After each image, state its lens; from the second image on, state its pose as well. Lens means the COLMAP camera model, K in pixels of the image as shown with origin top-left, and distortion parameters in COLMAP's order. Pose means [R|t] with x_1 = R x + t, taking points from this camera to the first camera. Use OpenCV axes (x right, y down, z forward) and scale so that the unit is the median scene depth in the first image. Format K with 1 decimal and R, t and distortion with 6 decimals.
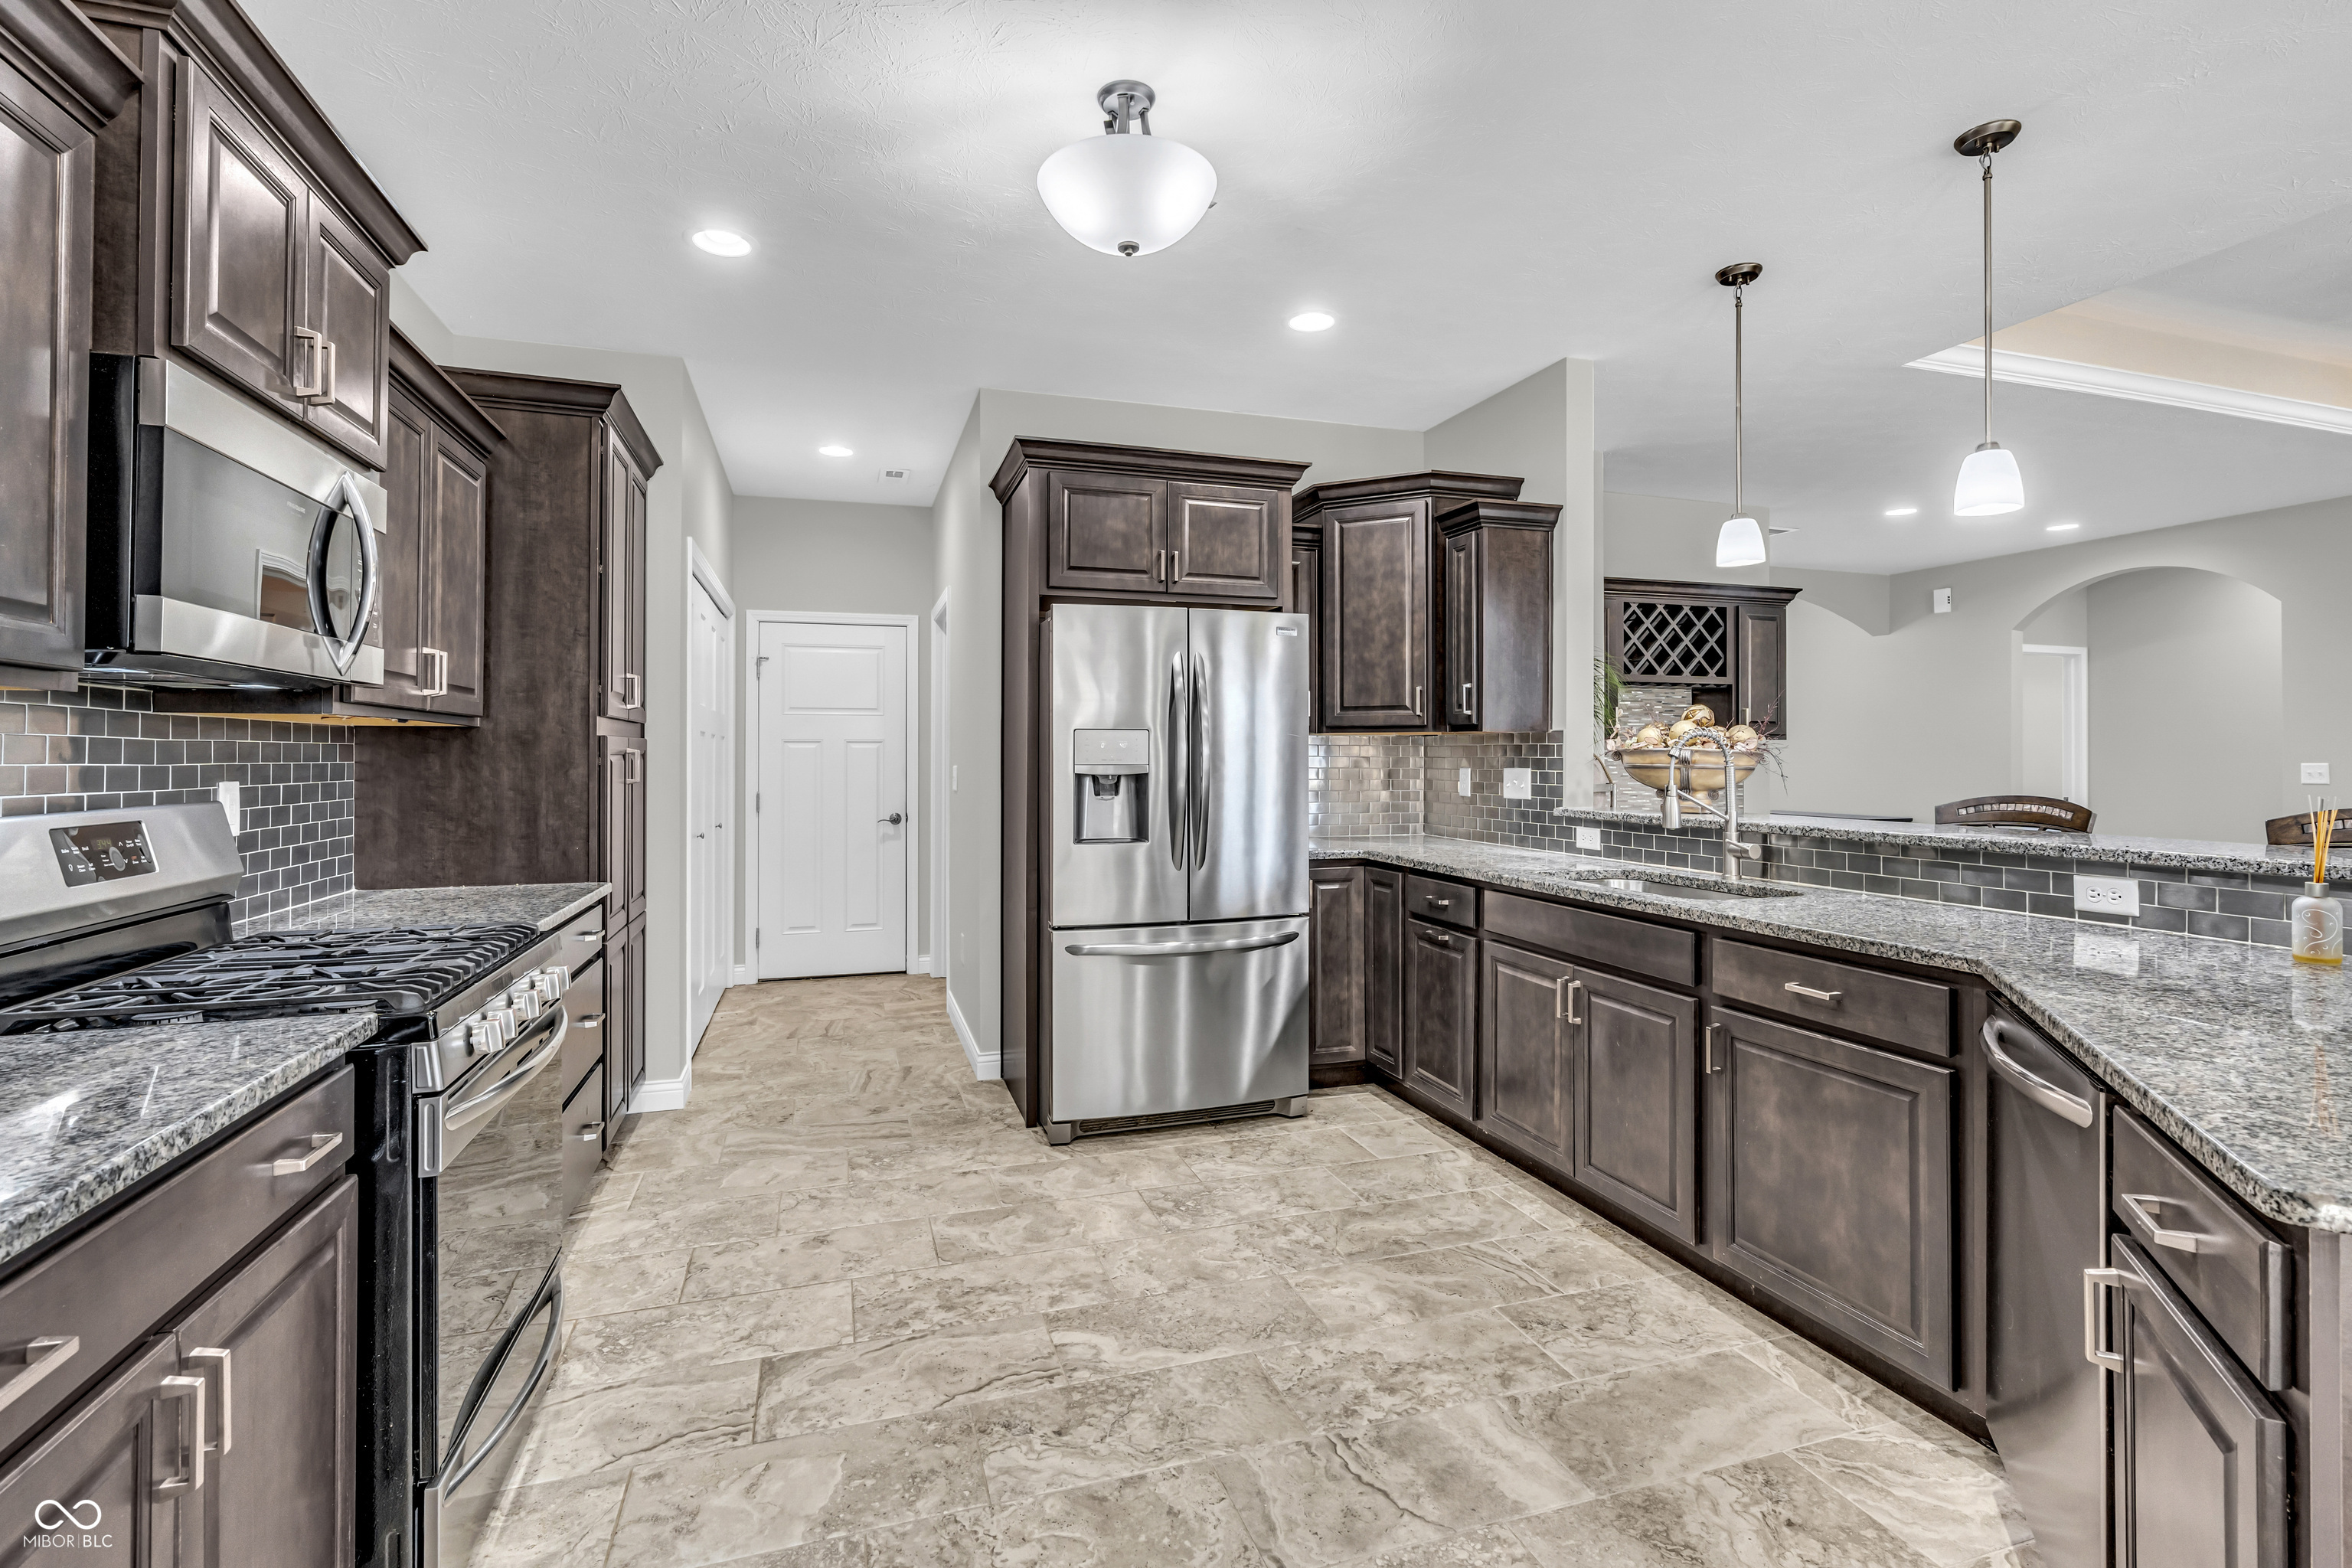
lens RADIAL K [[1077.9, 0, 1165.8], [0, 1077.9, 757.3], [0, 0, 1]] dist [-0.008229, 0.003579]
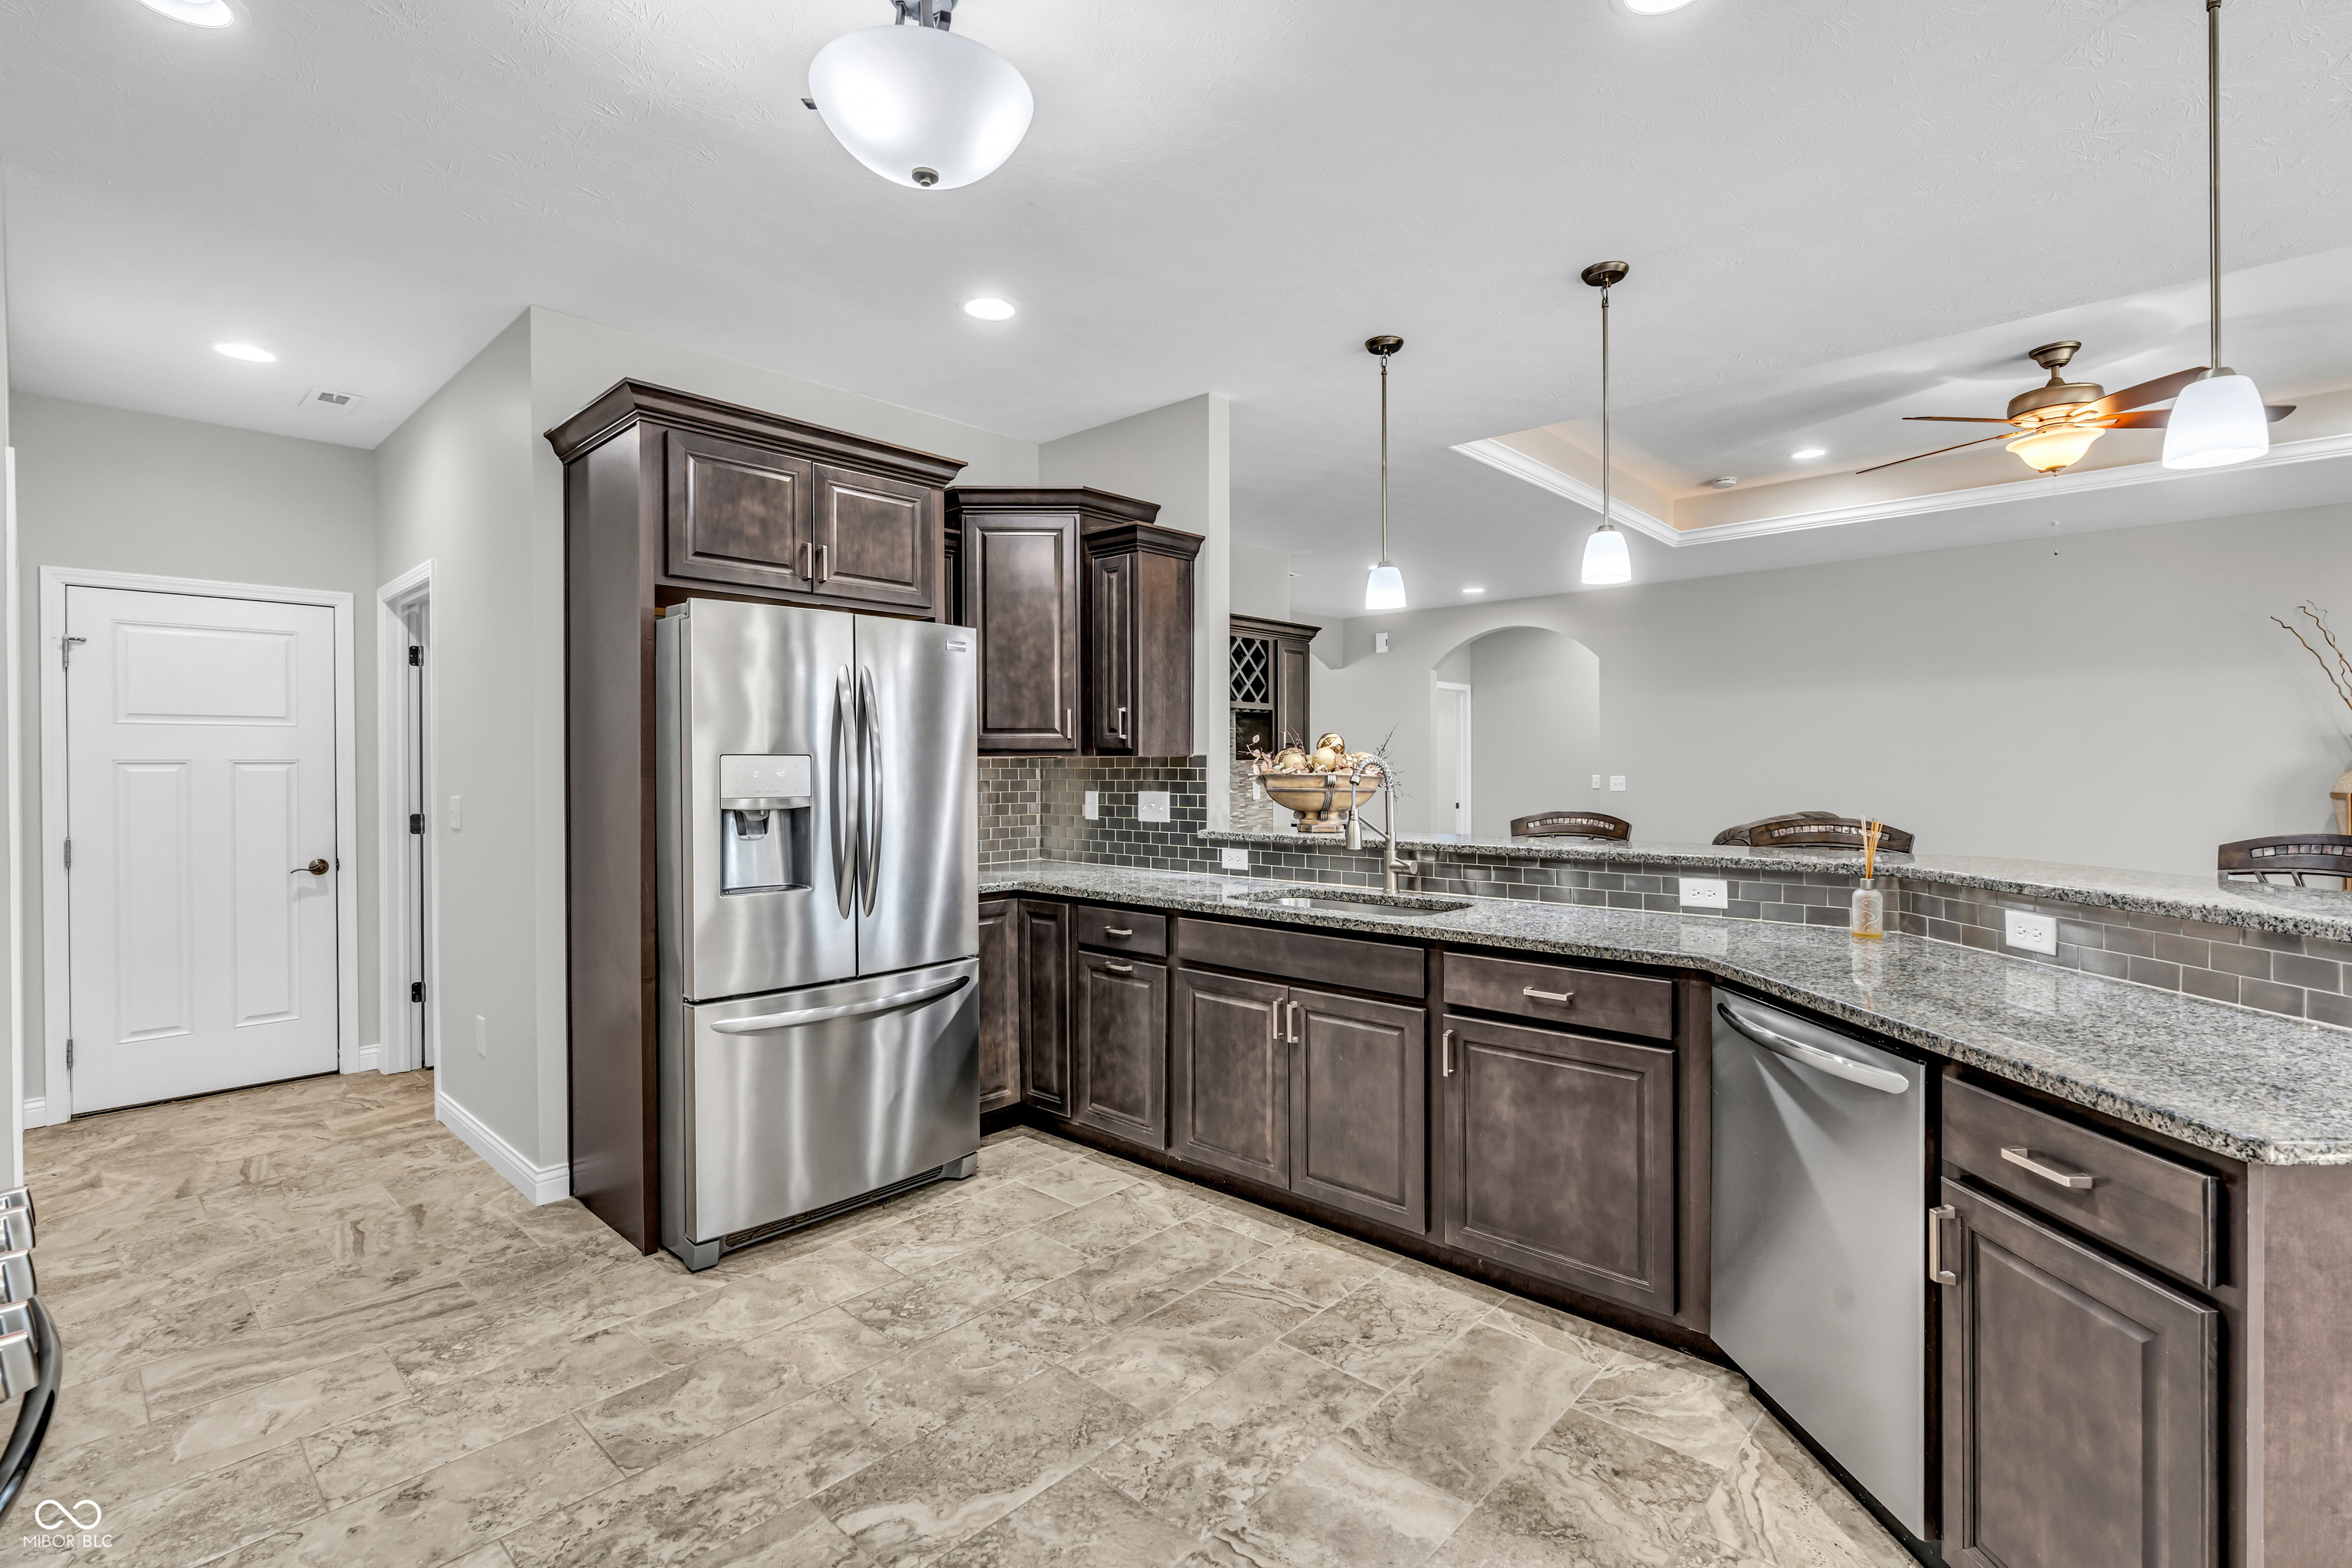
lens RADIAL K [[1077.9, 0, 1174.2], [0, 1077.9, 780.1], [0, 0, 1]] dist [-0.008229, 0.003579]
pose [[0.868788, -0.010269, 0.495078, -0.203953], [0.004870, 0.999914, 0.012194, -0.016508], [-0.495160, -0.008183, 0.868763, 0.139291]]
